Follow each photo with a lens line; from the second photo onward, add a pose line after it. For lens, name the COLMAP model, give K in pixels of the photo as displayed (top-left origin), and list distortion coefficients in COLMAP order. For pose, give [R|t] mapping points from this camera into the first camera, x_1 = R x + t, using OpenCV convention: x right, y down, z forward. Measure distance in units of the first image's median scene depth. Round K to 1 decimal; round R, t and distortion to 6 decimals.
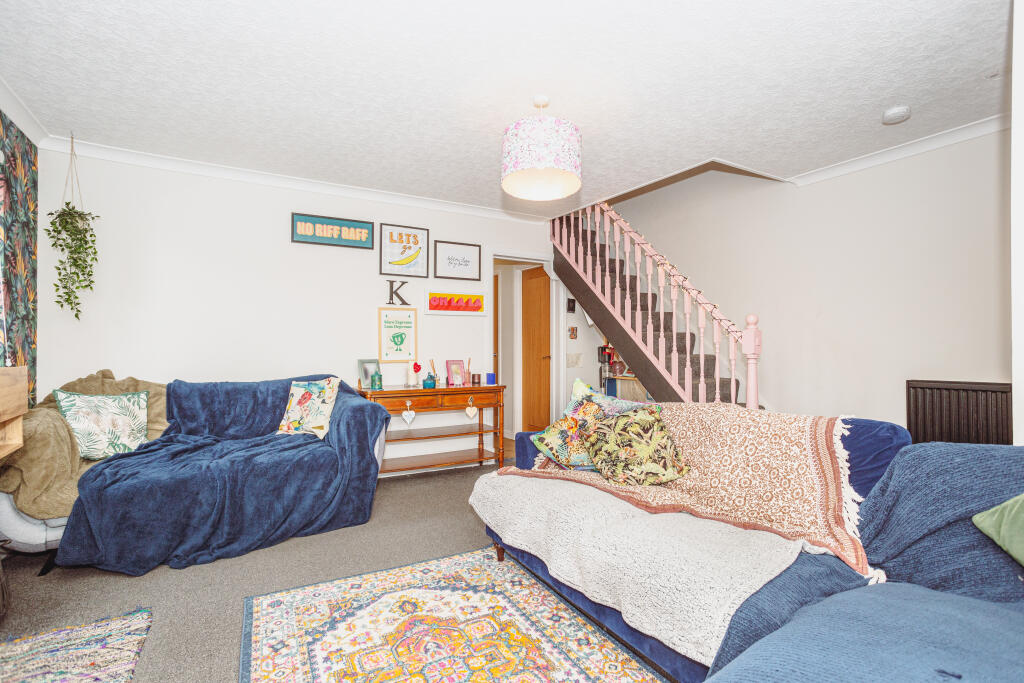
lens RADIAL K [[507.2, 0, 513.6], [0, 507.2, 343.9], [0, 0, 1]] dist [-0.031499, -0.000236]
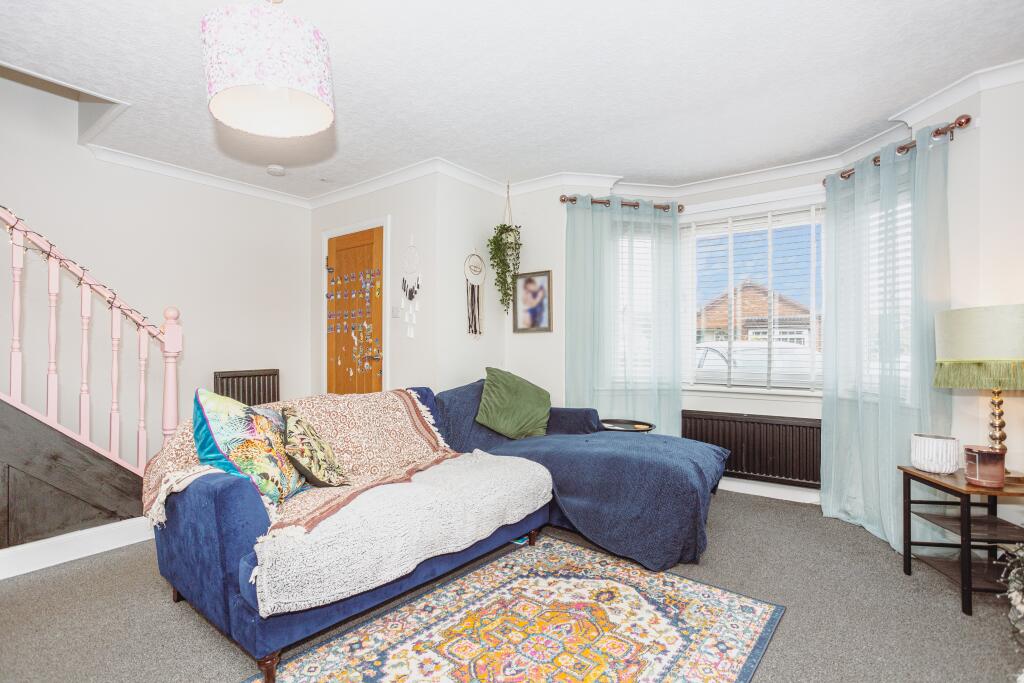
lens RADIAL K [[507.2, 0, 513.3], [0, 507.2, 343.8], [0, 0, 1]] dist [-0.031499, -0.000236]
pose [[-0.415770, 0.011536, 0.909397, -0.882939], [-0.011900, 0.999765, -0.018123, 0.021668], [-0.909392, -0.018357, -0.415535, 1.220891]]
